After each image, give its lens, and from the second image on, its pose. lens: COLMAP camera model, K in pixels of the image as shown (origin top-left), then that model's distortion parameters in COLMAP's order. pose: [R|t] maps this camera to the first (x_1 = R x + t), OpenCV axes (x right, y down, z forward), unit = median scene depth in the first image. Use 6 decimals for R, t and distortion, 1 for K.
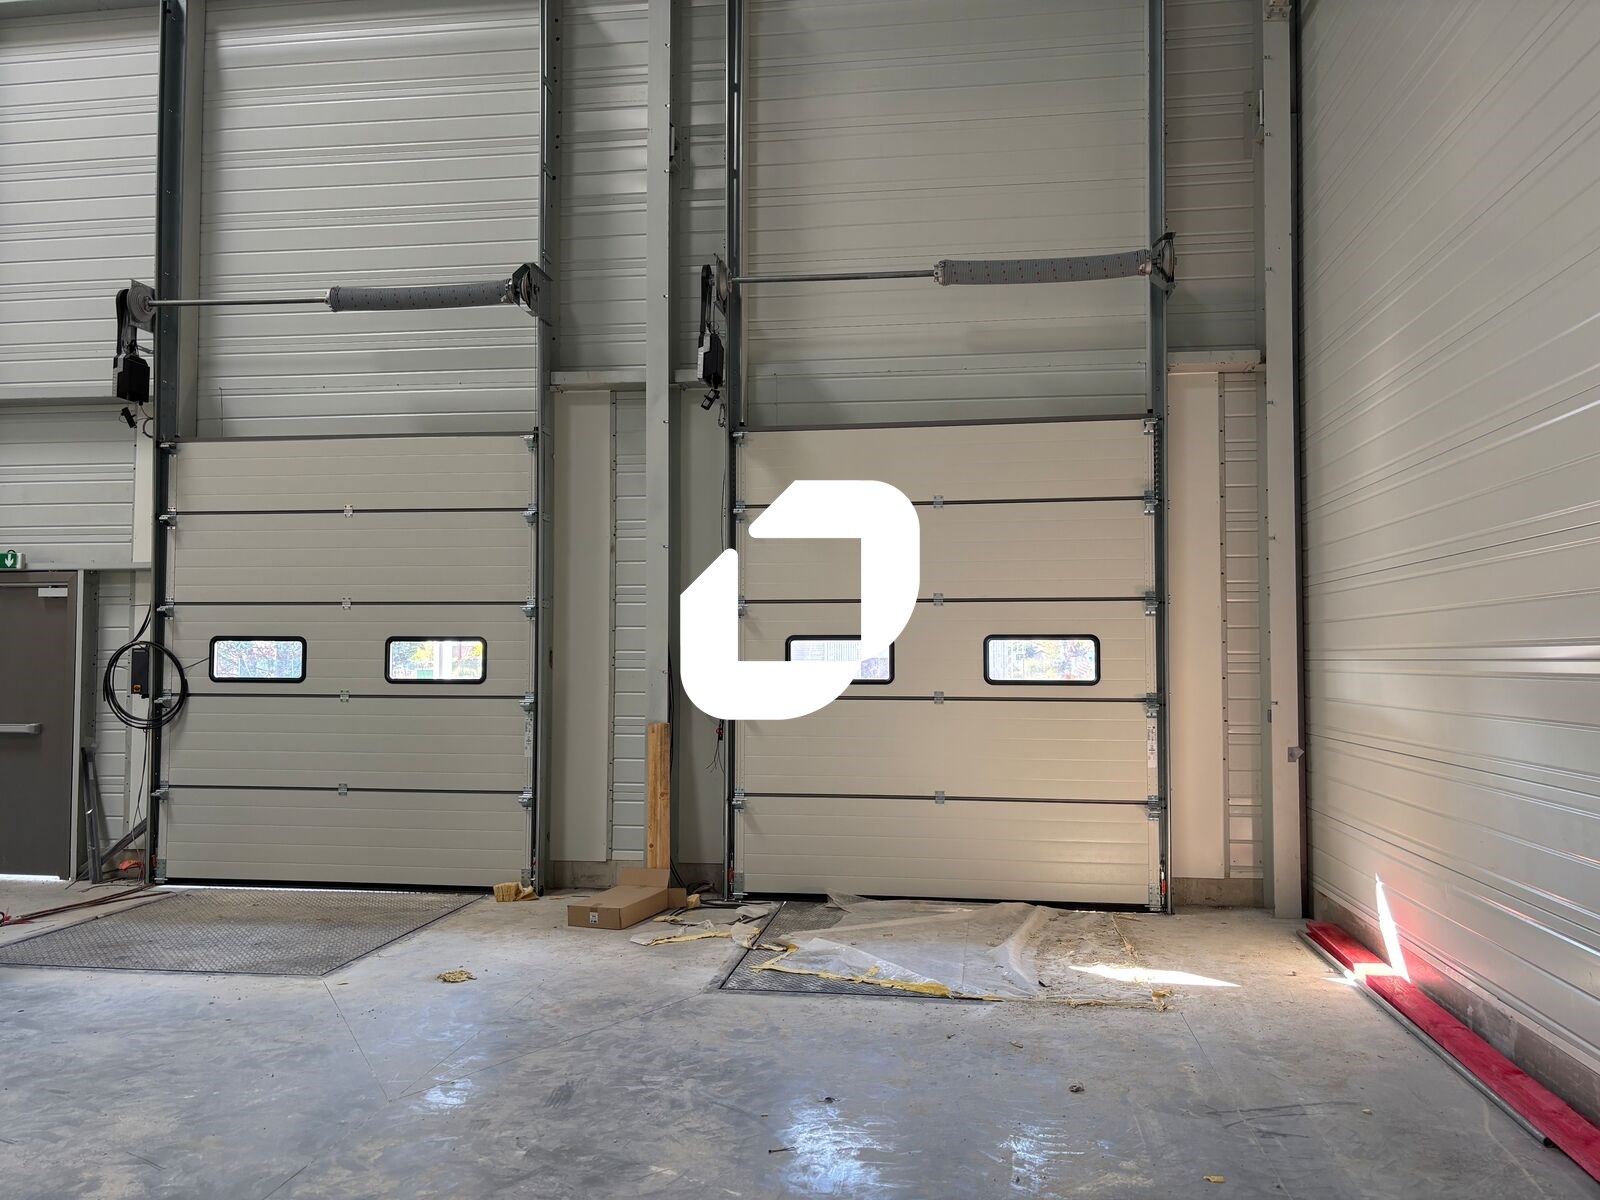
lens RADIAL K [[1205.4, 0, 795.3], [0, 1205.4, 600.9], [0, 0, 1]] dist [0.055850, -0.056362]
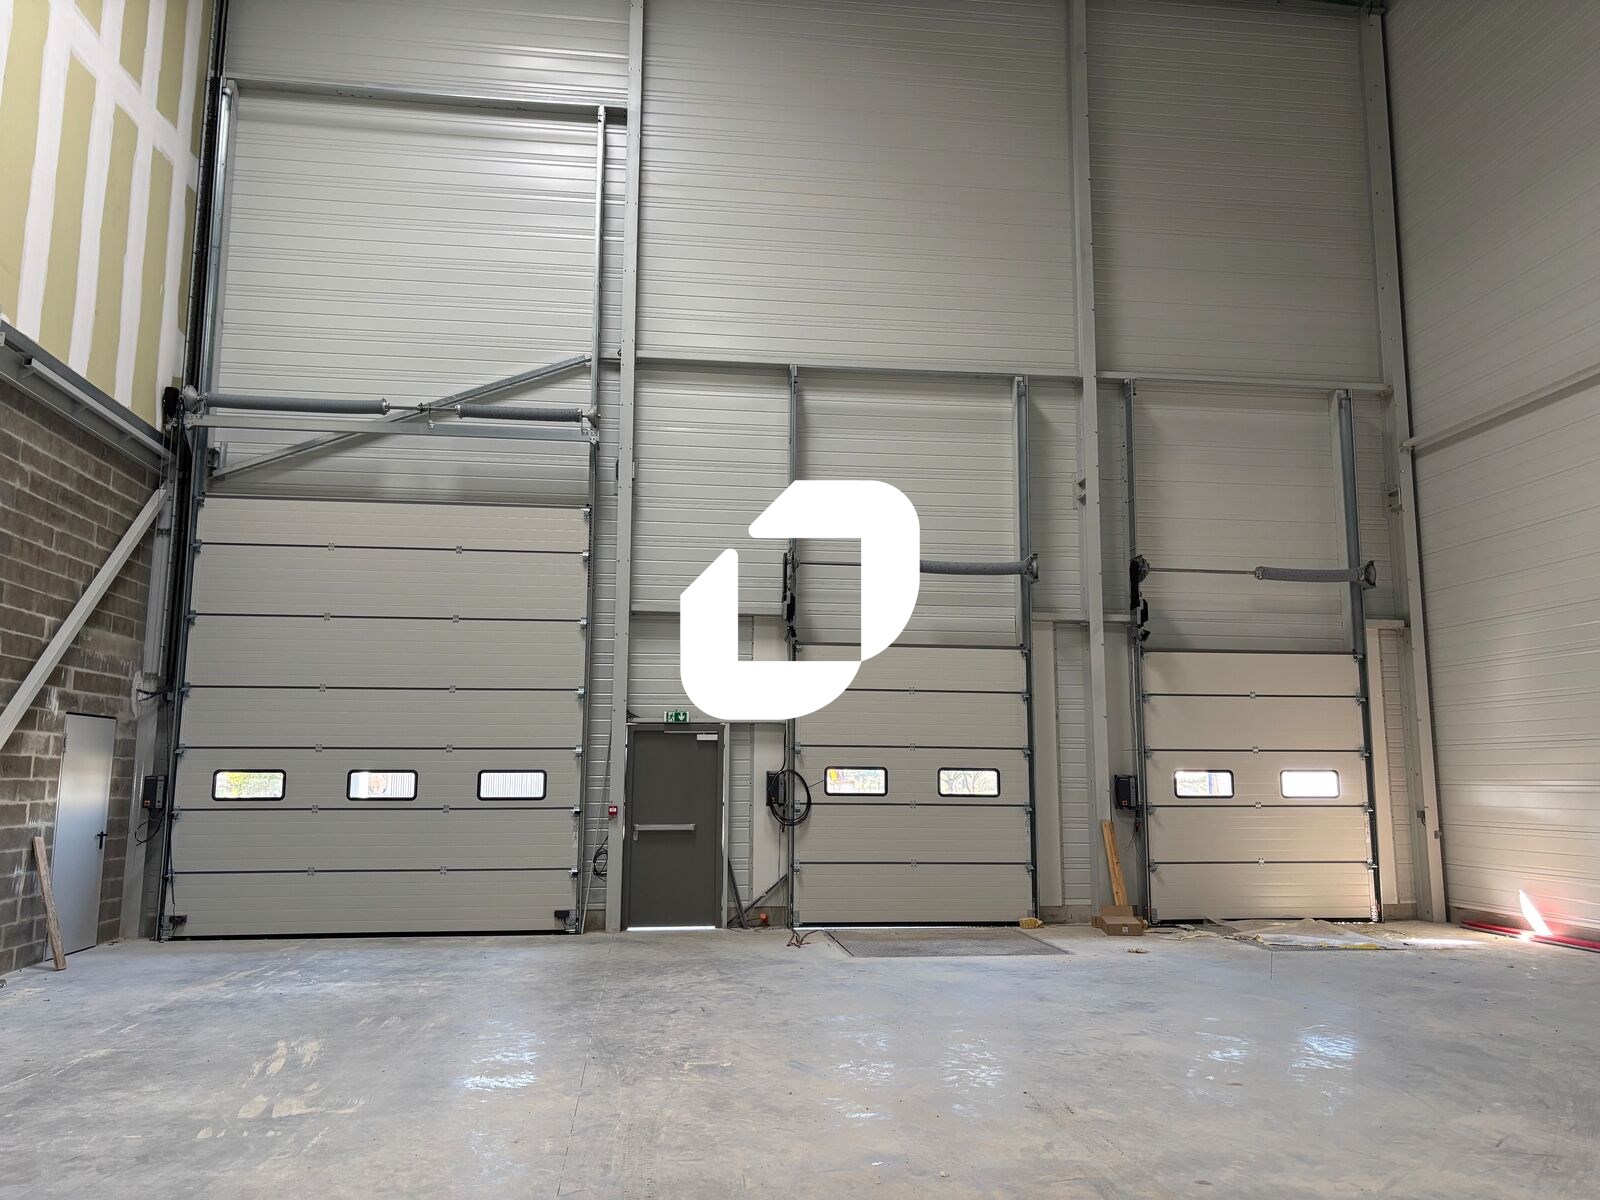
lens RADIAL K [[1205.4, 0, 796.5], [0, 1205.4, 593.5], [0, 0, 1]] dist [0.055850, -0.056362]
pose [[0.963936, 0.043047, 0.262628, -0.971423], [-0.012378, 0.993015, -0.117335, -0.010880], [-0.265844, 0.109853, 0.957736, -0.547808]]
